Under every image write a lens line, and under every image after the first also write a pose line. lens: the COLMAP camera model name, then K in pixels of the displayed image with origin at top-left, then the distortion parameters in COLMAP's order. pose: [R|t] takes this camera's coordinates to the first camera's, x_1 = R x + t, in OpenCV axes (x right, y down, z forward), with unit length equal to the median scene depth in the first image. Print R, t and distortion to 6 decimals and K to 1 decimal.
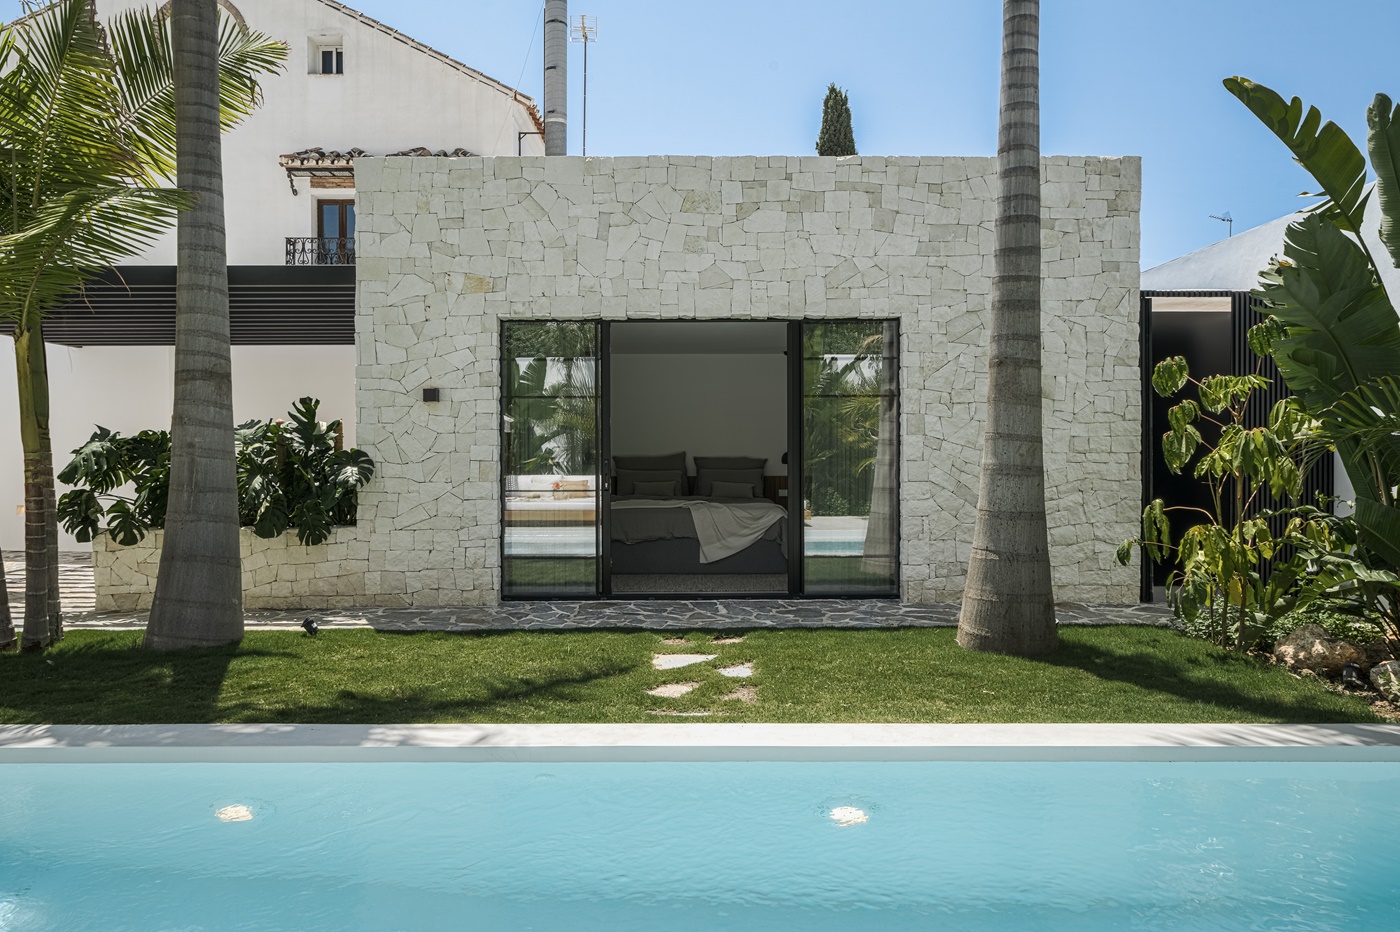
lens RADIAL K [[949.7, 0, 700.0], [0, 949.7, 466.0], [0, 0, 1]] dist [-0.000960, 0.001374]
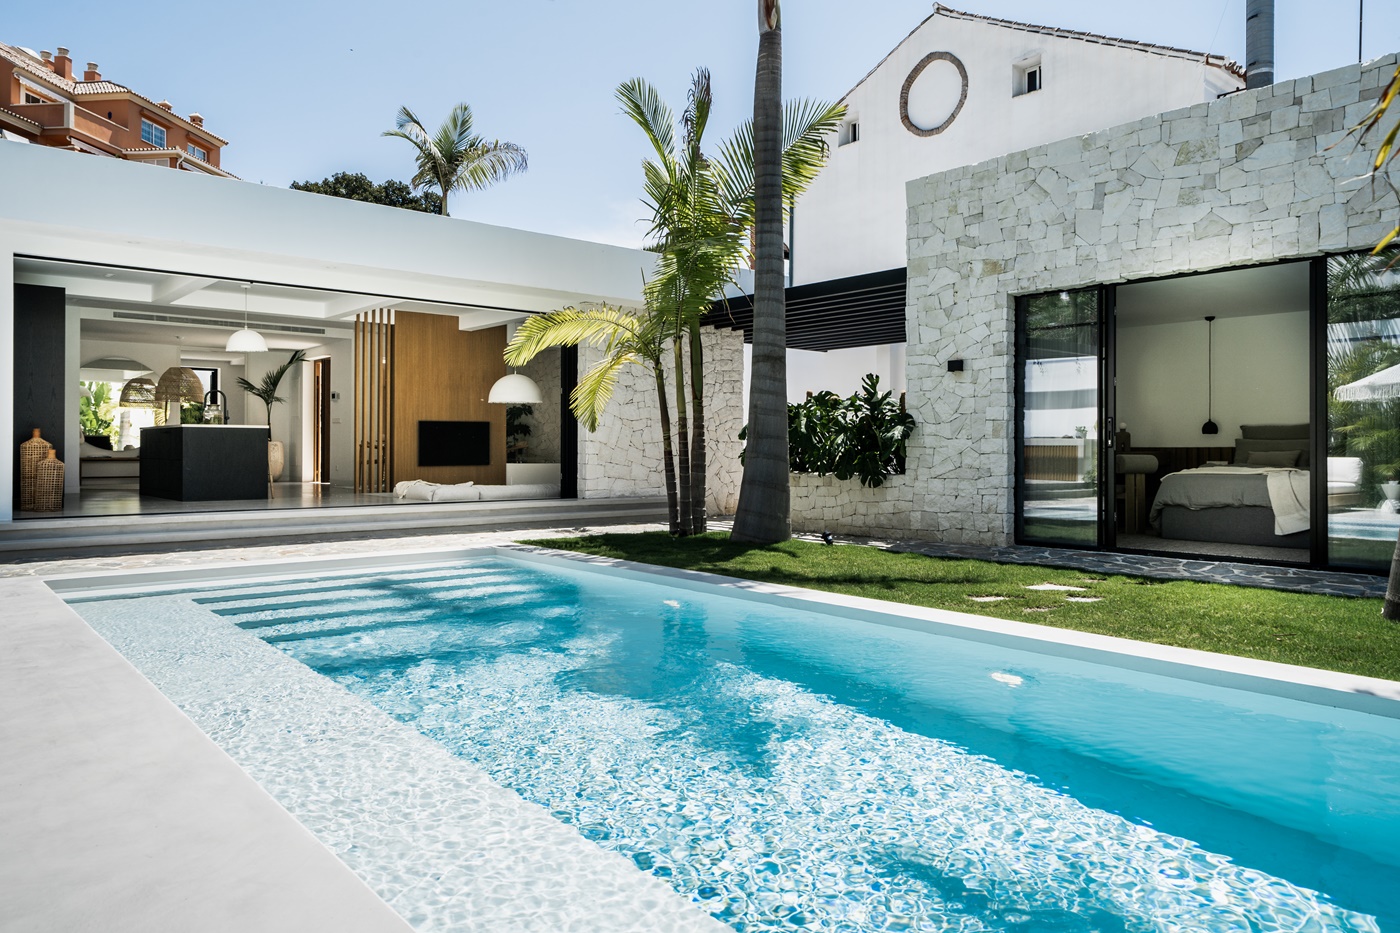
lens RADIAL K [[941.5, 0, 700.4], [0, 941.5, 450.5], [0, 0, 1]] dist [-0.000552, 0.001212]
pose [[0.649664, 0.005917, -0.760198, 0.407949], [-0.016539, 0.999843, -0.006352, 0.044773], [0.760041, 0.016699, 0.649660, -0.013975]]
